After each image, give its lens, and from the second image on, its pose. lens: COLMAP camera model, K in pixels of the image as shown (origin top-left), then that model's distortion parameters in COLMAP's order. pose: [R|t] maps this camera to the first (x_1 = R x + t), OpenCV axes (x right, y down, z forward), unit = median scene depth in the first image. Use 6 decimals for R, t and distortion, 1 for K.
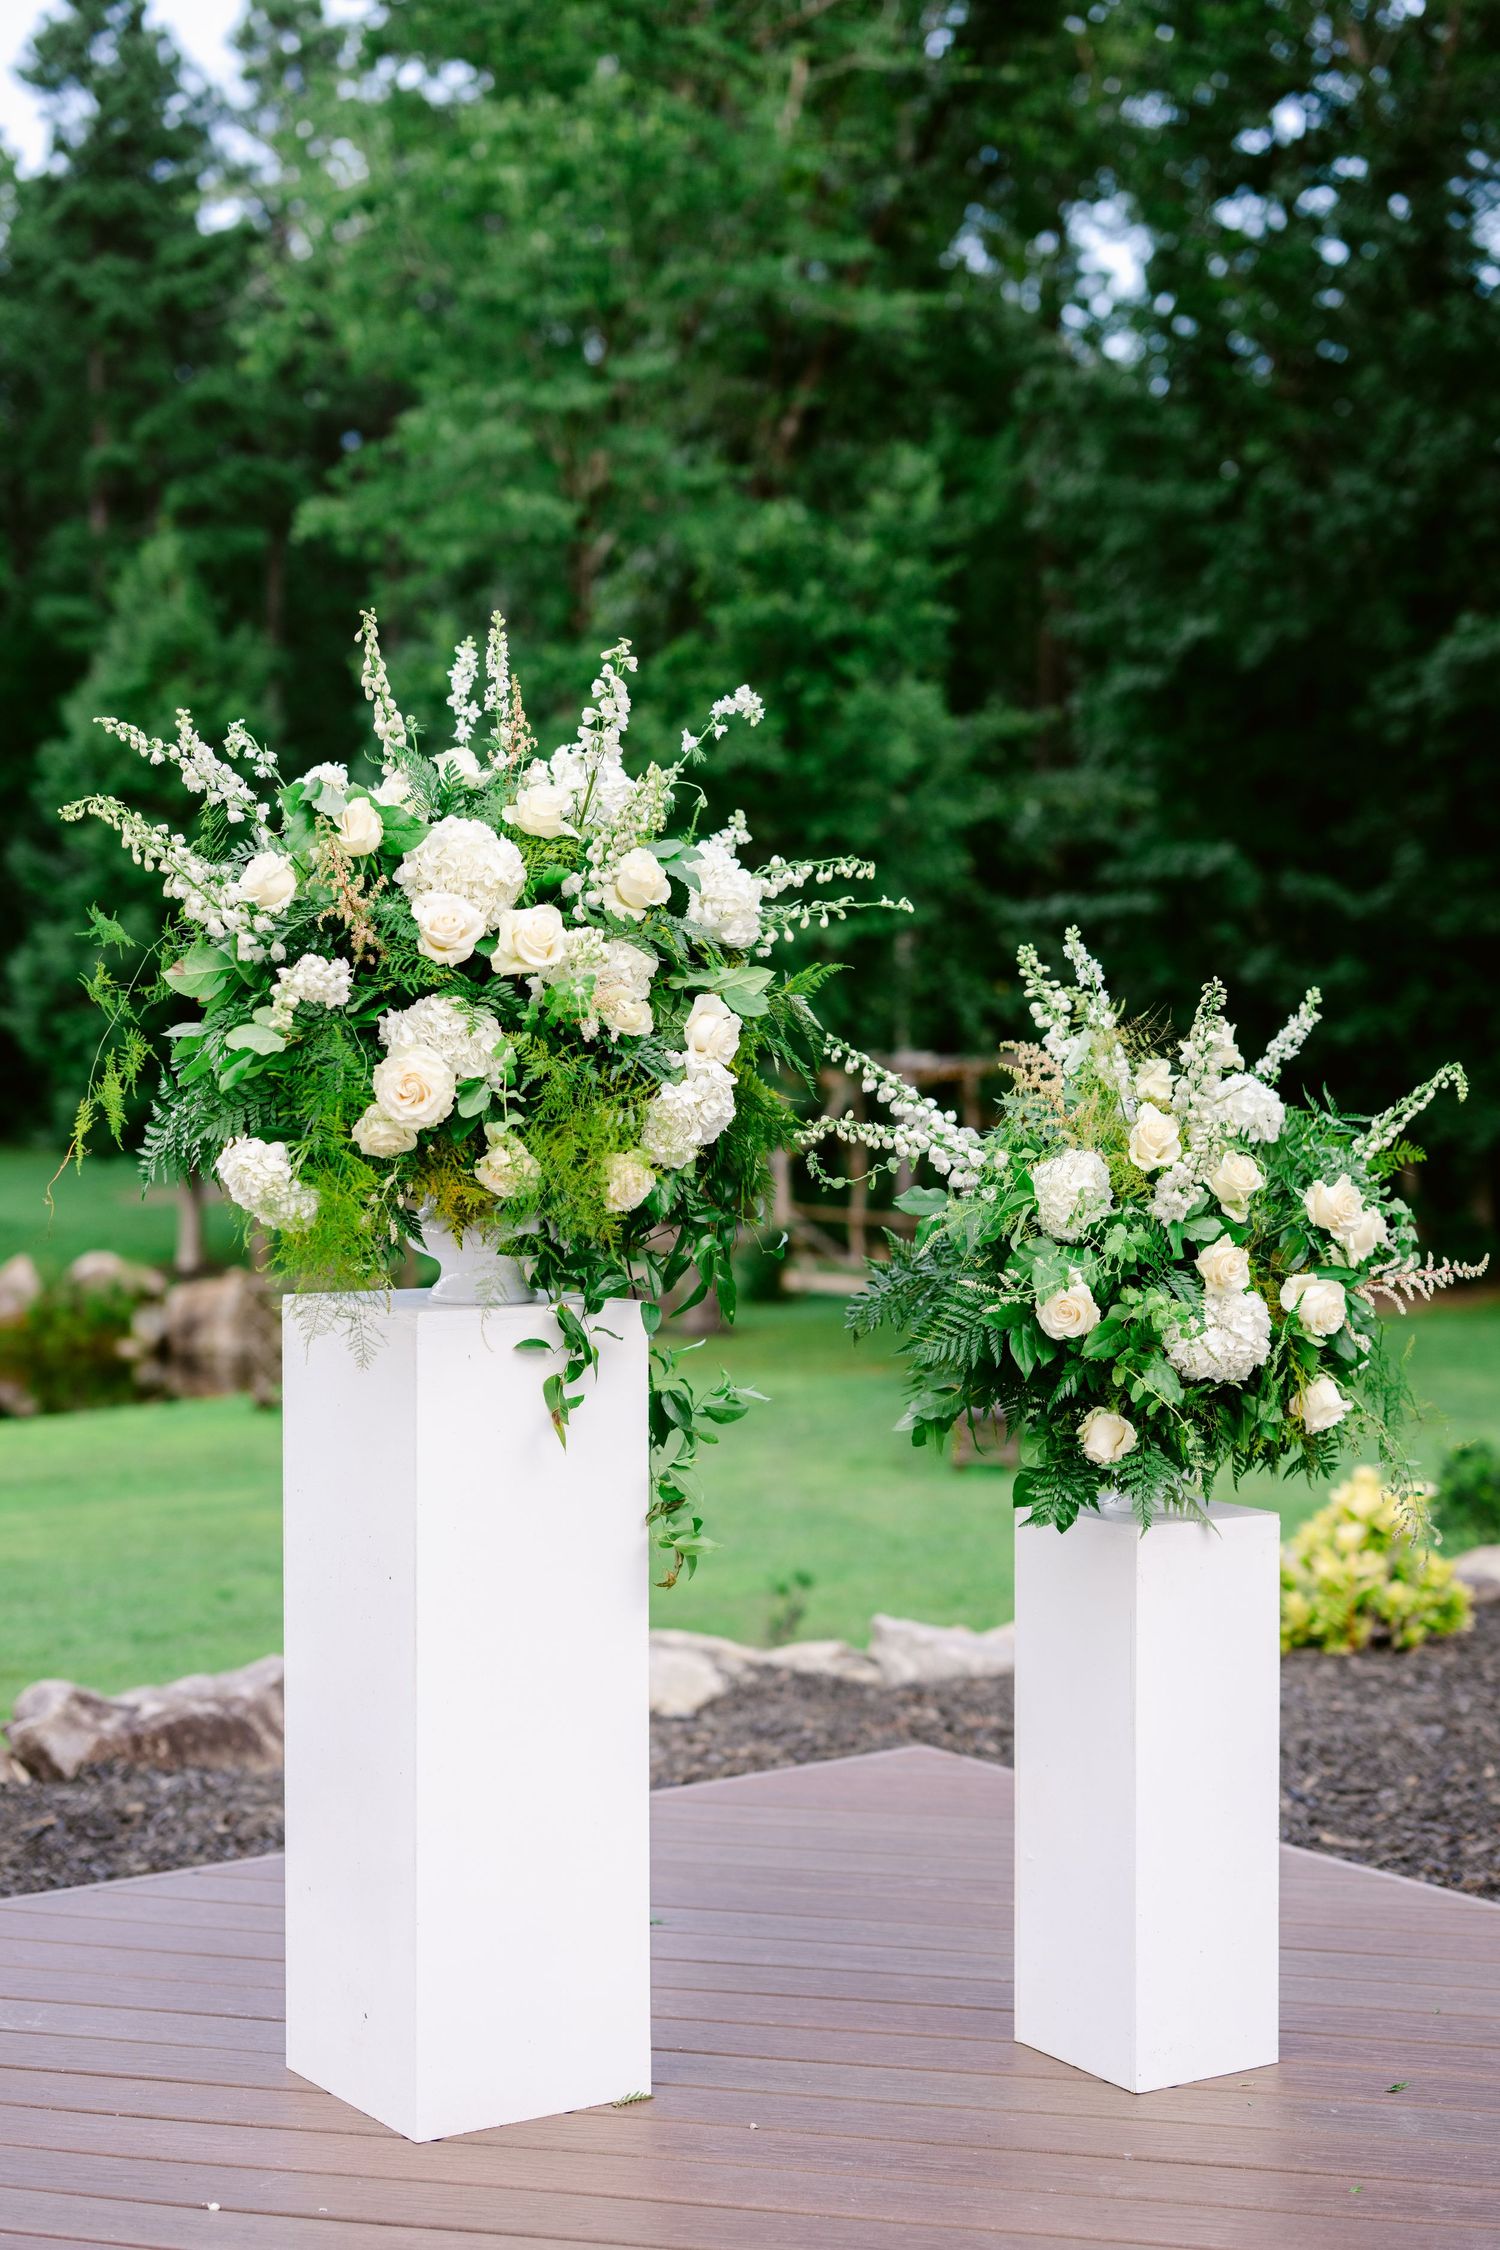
lens RADIAL K [[3239.1, 0, 751.0], [0, 3239.1, 1158.7], [0, 0, 1]] dist [-0.007144, 0.046949]
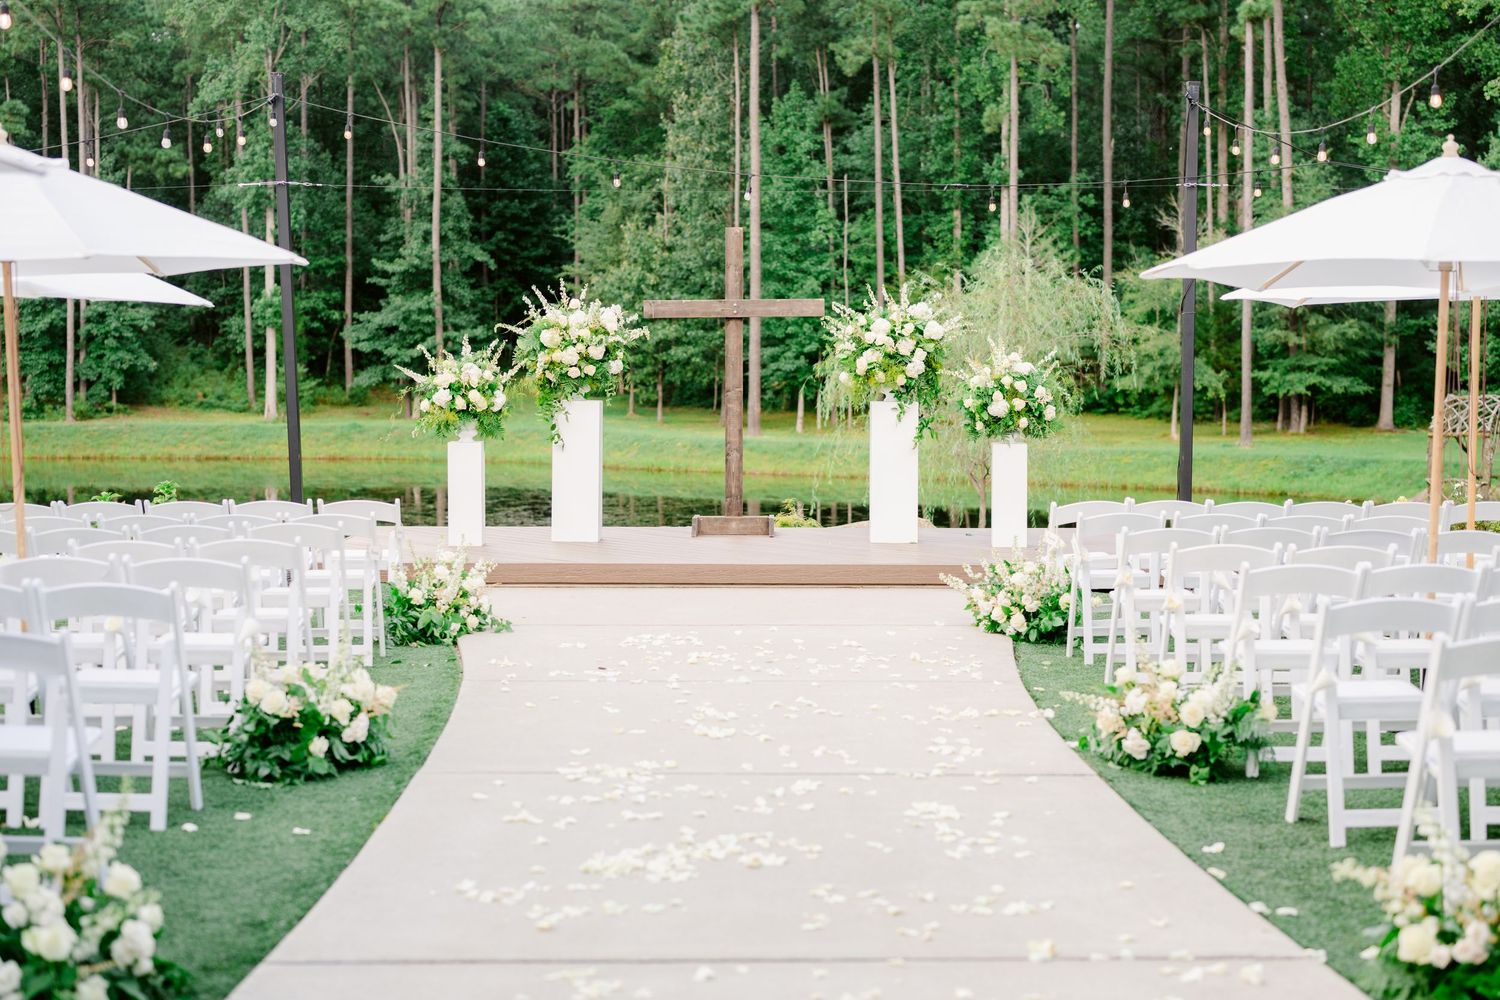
lens RADIAL K [[2159.4, 0, 750.0], [0, 2159.4, 500.0], [0, 0, 1]] dist [-0.007144, 0.046949]
pose [[0.820734, 0.036955, -0.570114, 0.275621], [-0.019520, 0.999137, 0.036664, 0.012012], [0.570977, -0.018963, 0.820747, -0.331814]]
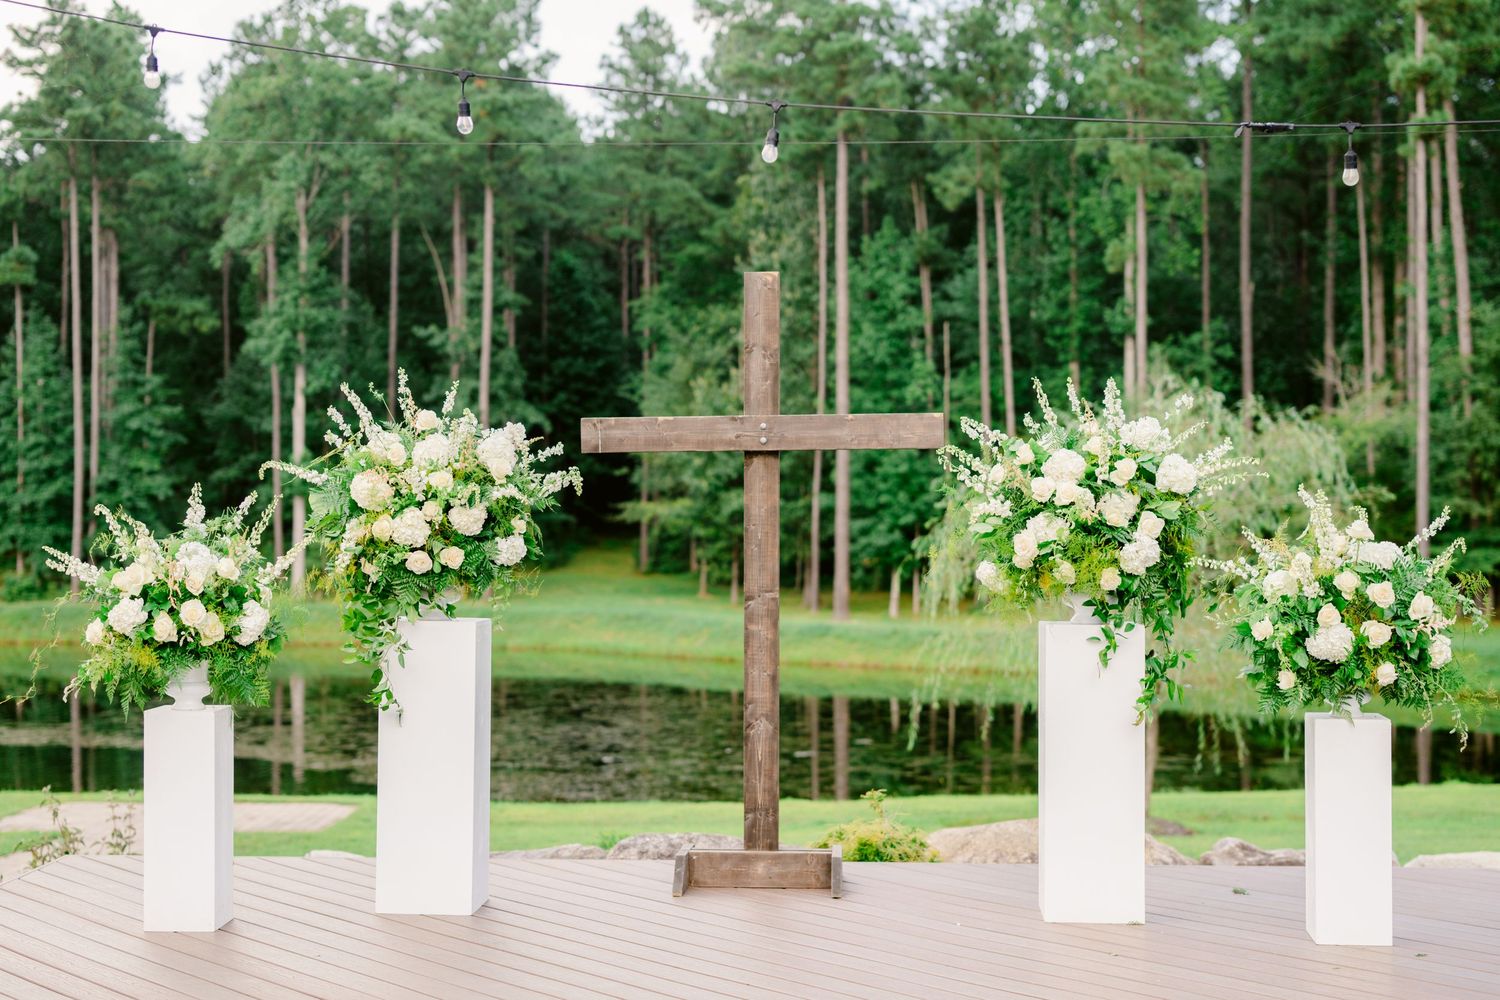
lens RADIAL K [[2268.3, 0, 709.6], [0, 2268.3, 517.8], [0, 0, 1]] dist [0.005627, 0.031544]
pose [[0.786145, -0.003788, -0.618031, 0.124039], [-0.021685, 0.999196, -0.033707, 0.003821], [0.617662, 0.039901, 0.785431, -0.103072]]
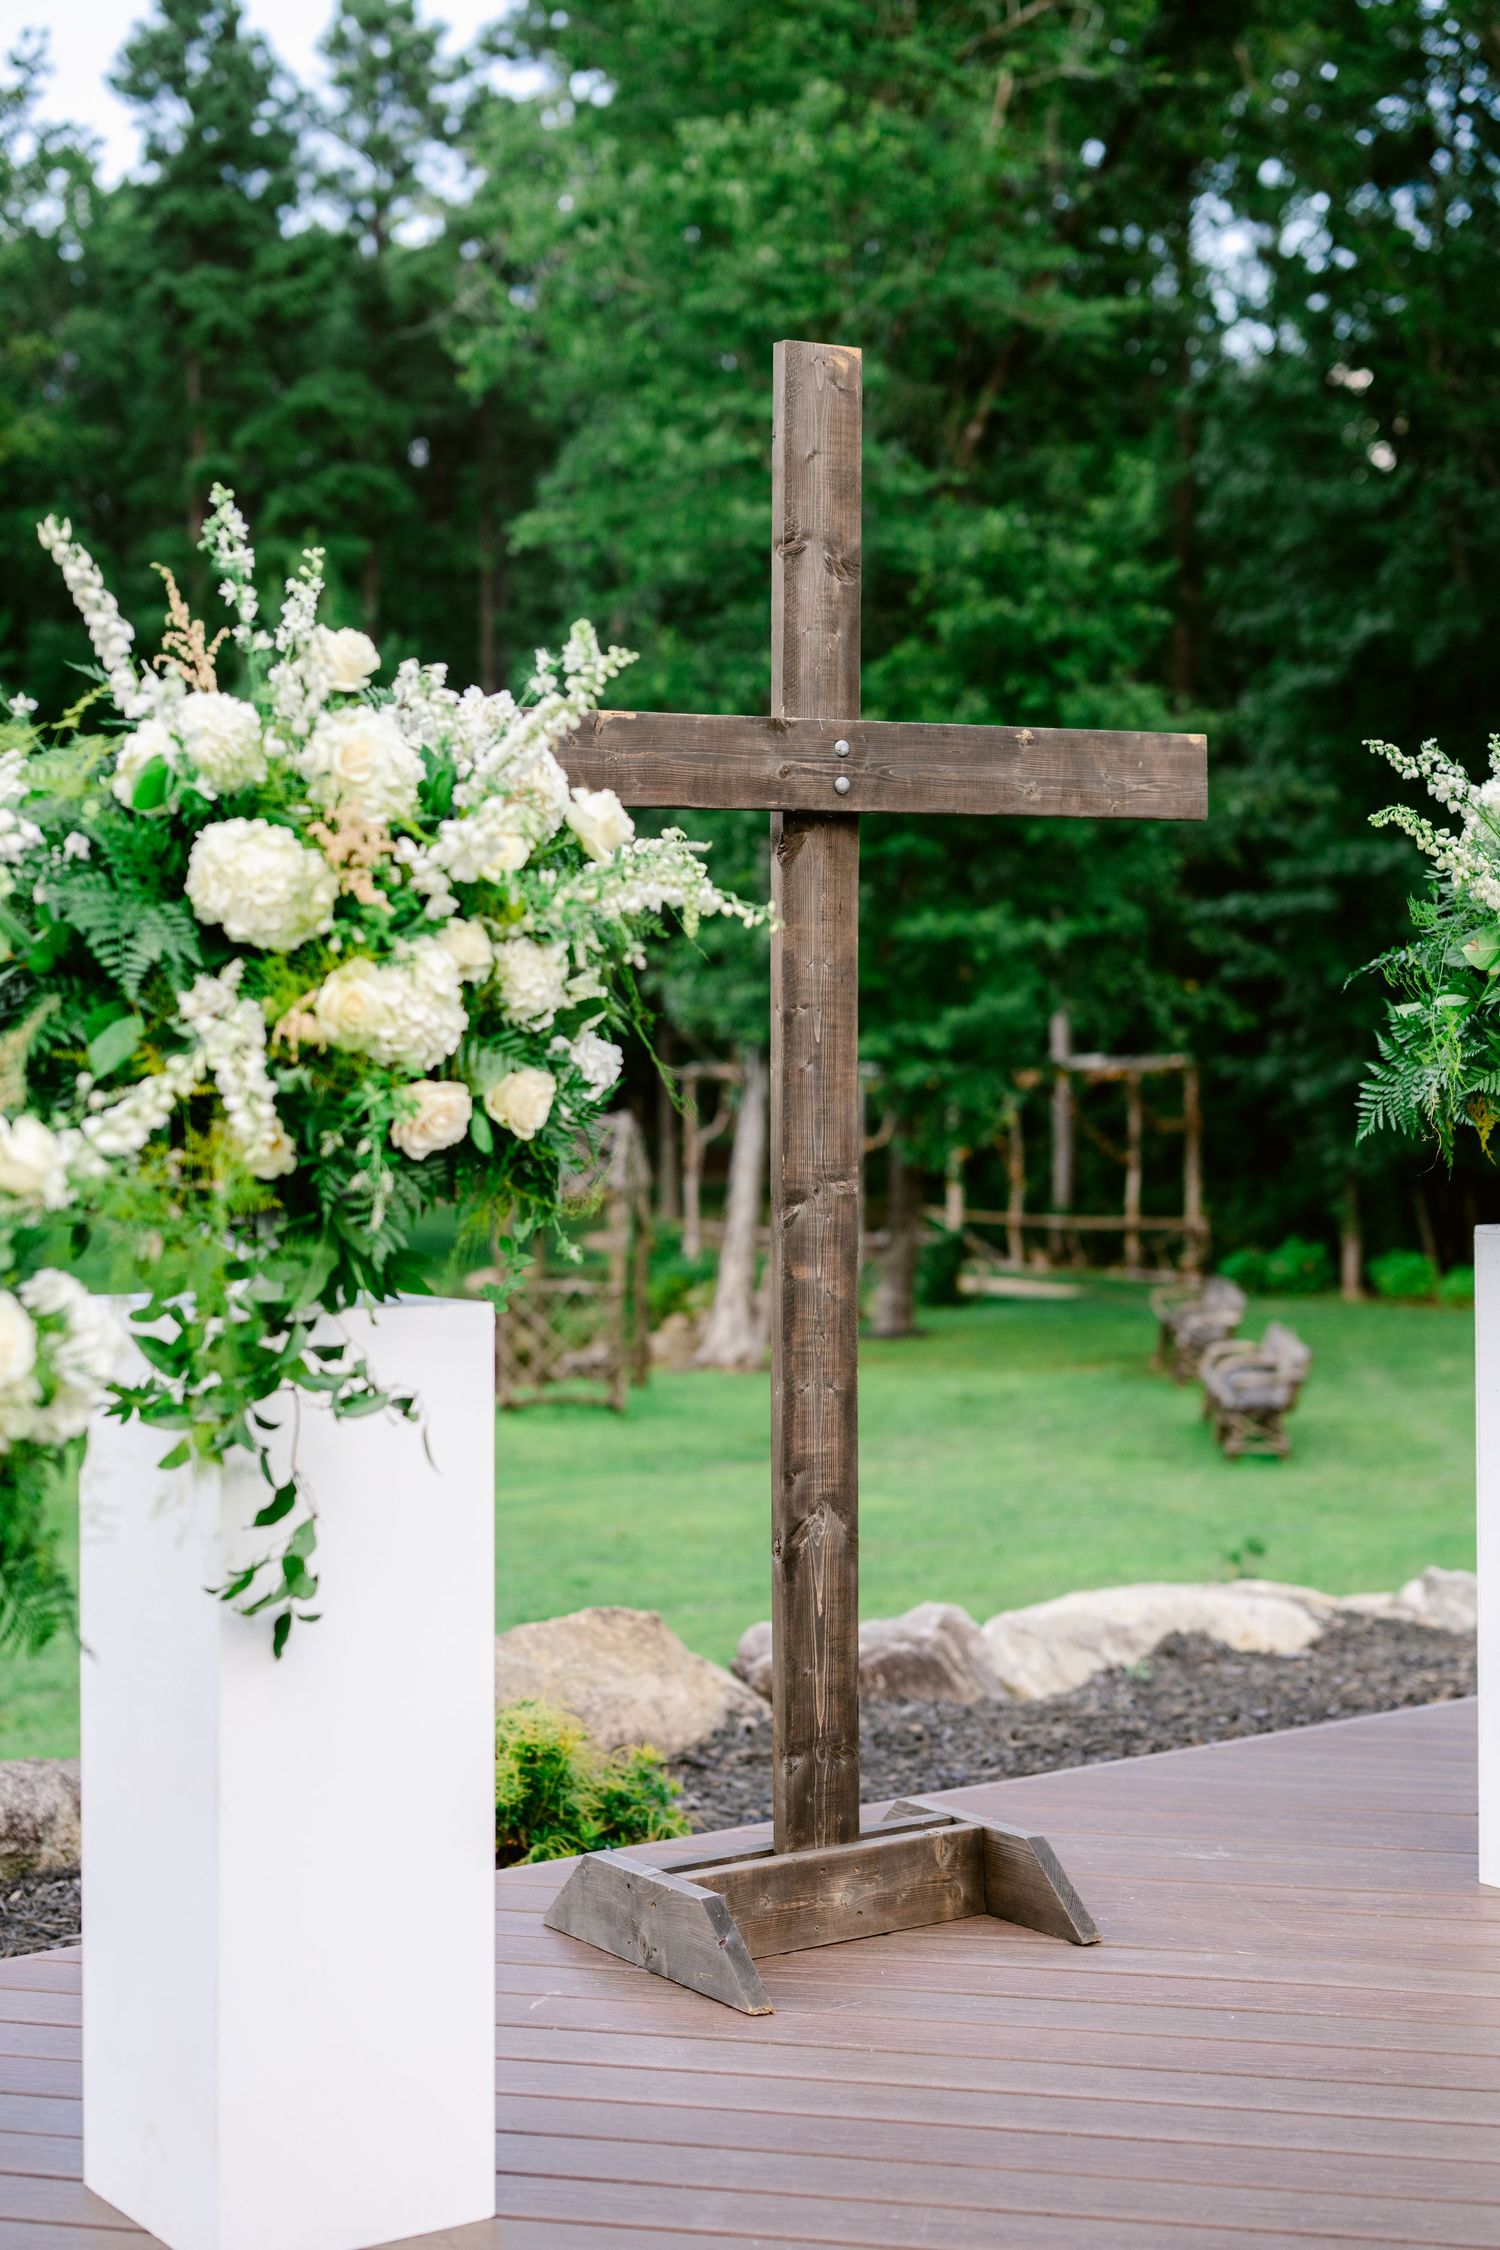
lens RADIAL K [[3320.6, 0, 750.0], [0, 3320.6, 1125.0], [0, 0, 1]] dist [0.001740, 0.049299]
pose [[0.999871, -0.012500, -0.010110, -0.058620], [0.012359, 0.999827, -0.013875, 0.002864], [0.010282, 0.013748, 0.999853, -0.032011]]
